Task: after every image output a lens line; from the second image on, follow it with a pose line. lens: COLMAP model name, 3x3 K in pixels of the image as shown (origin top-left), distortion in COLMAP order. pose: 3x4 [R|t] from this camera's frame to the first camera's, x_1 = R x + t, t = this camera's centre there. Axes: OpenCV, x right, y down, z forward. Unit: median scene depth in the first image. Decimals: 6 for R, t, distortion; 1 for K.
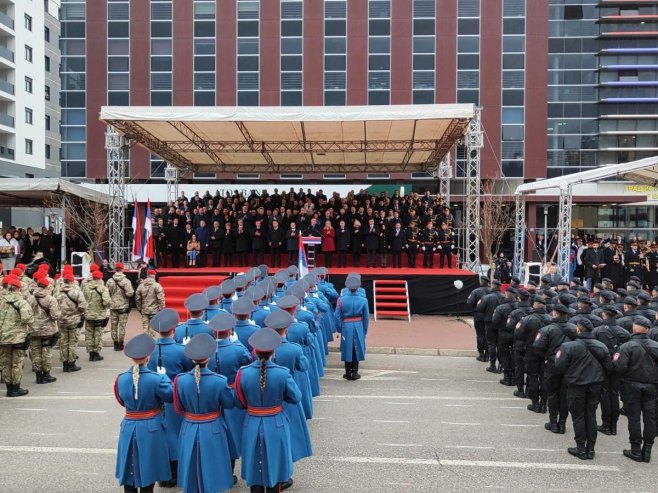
lens RADIAL K [[583.5, 0, 329.0], [0, 583.5, 246.5], [0, 0, 1]] dist [0.007389, -0.010405]
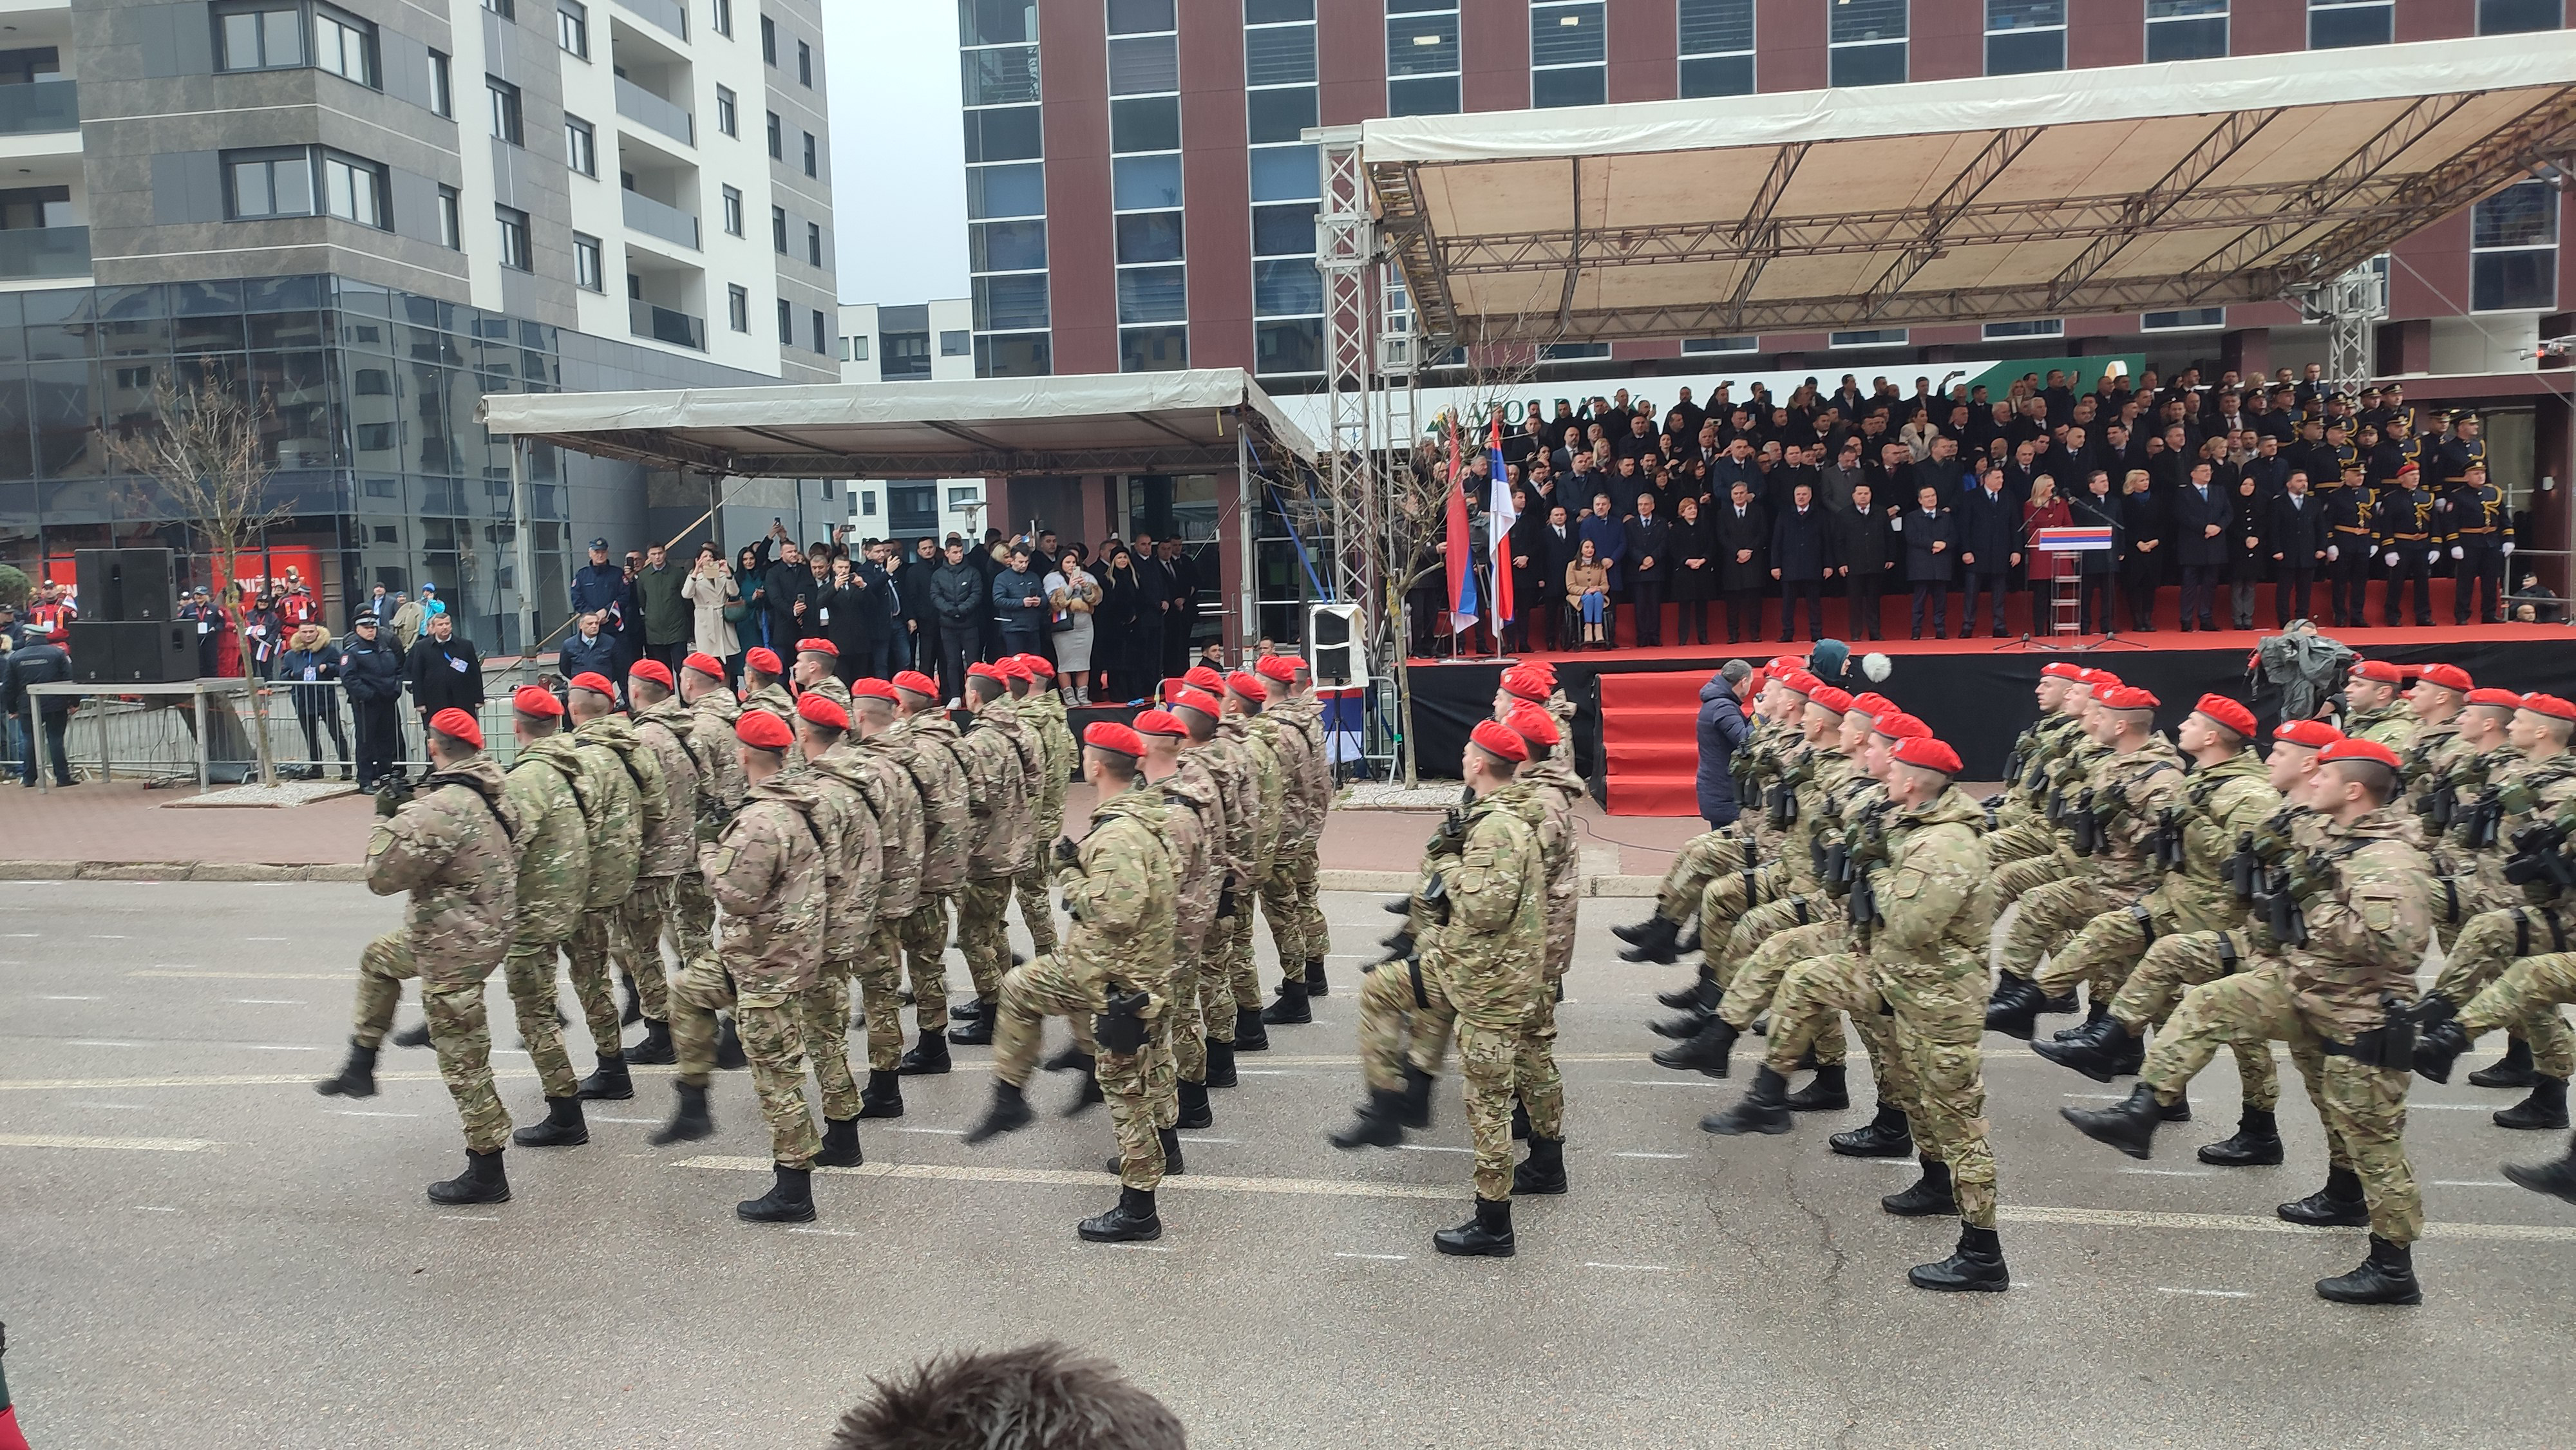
lens RADIAL K [[1844.4, 0, 1294.0], [0, 1844.4, 732.0], [0, 0, 1]] dist [0.045780, -0.055798]
pose [[0.992504, -0.027843, -0.118997, -0.243617], [0.036178, 0.996998, 0.068461, 0.006607], [0.116734, -0.072253, 0.990532, 0.016356]]
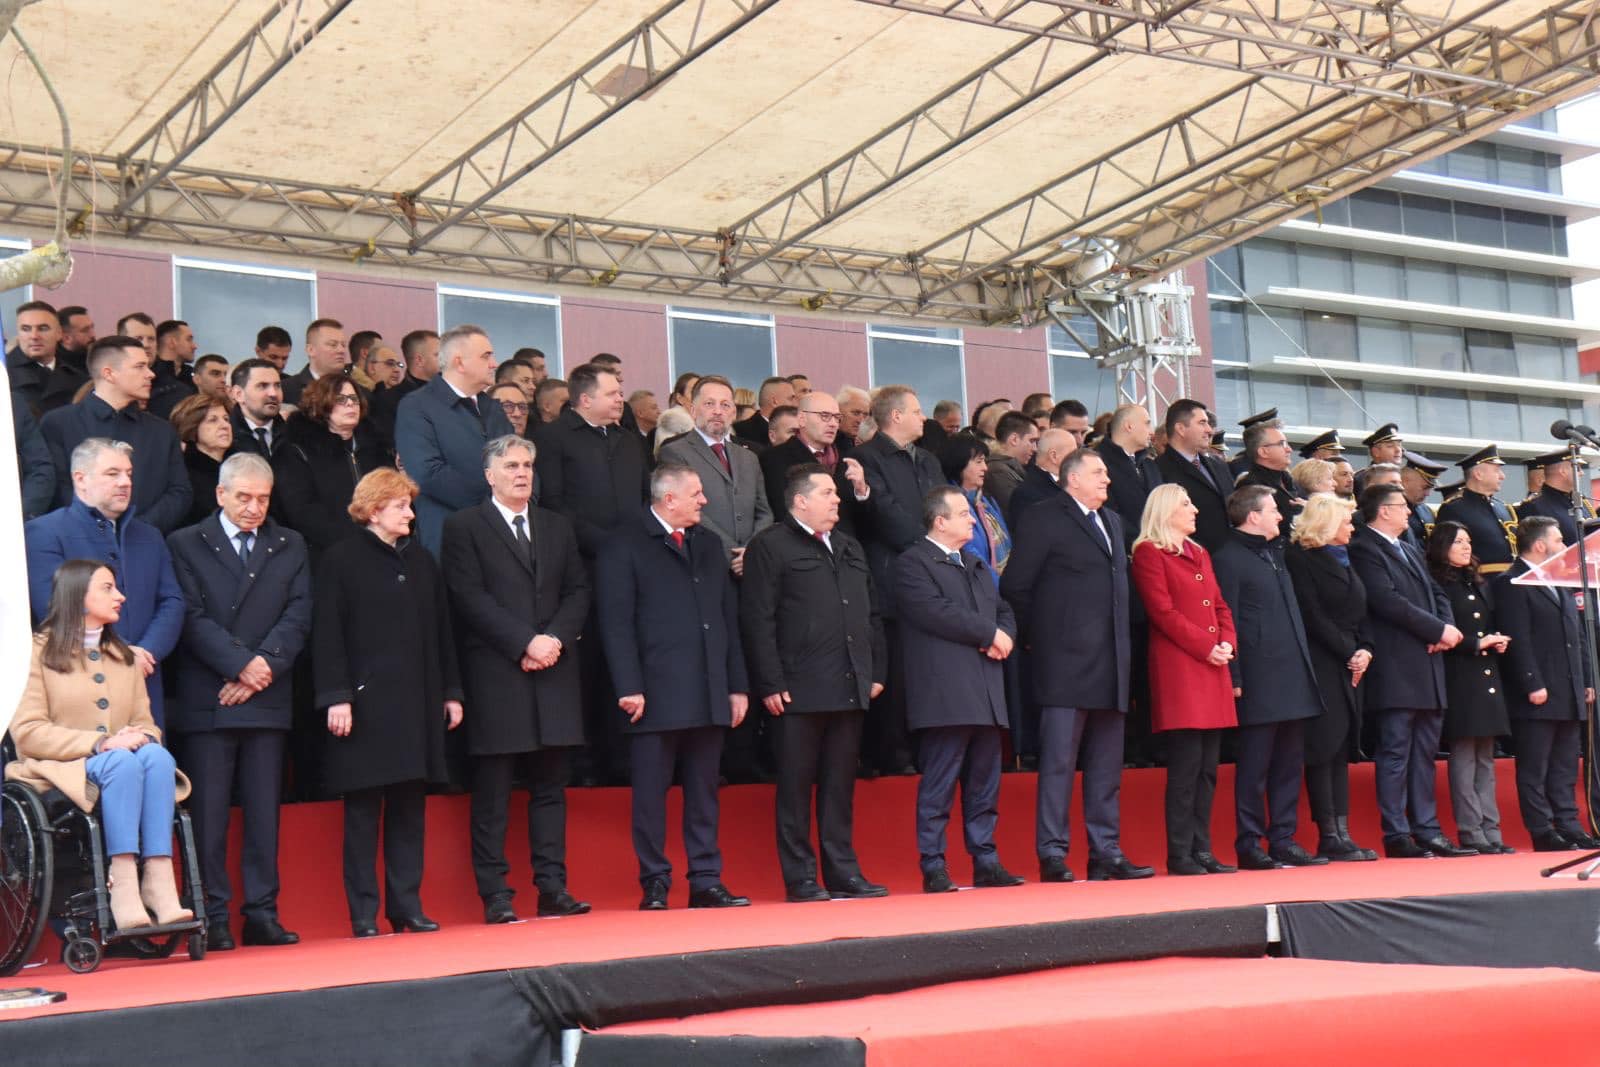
lens RADIAL K [[2254.2, 0, 800.0], [0, 2254.2, 533.5], [0, 0, 1]] dist [-0.016728, -0.022601]
pose [[0.823925, 0.027953, 0.566010, -0.300635], [0.058475, 0.989258, -0.133976, 0.022196], [-0.563675, 0.143483, 0.813439, 0.597127]]
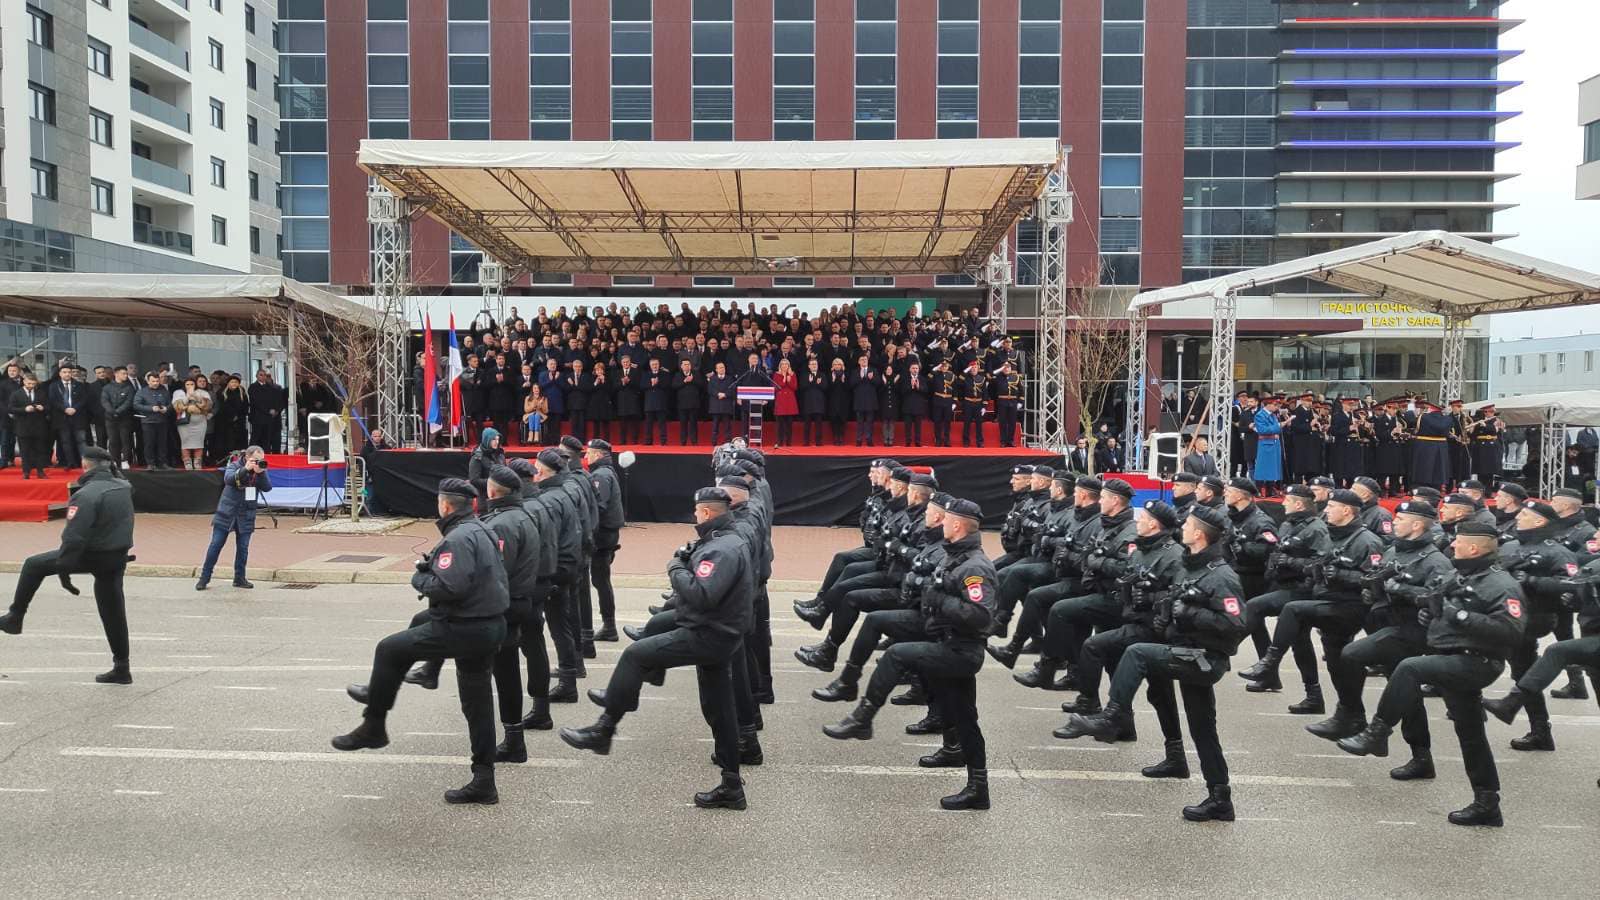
lens RADIAL K [[1068.6, 0, 800.0], [0, 1068.6, 450.0], [0, 0, 1]] dist [0.004025, -0.006484]
pose [[0.999759, -0.002203, 0.021864, -0.009017], [0.001625, 0.999649, 0.026457, 0.012637], [-0.021915, -0.026415, 0.999411, 0.009067]]
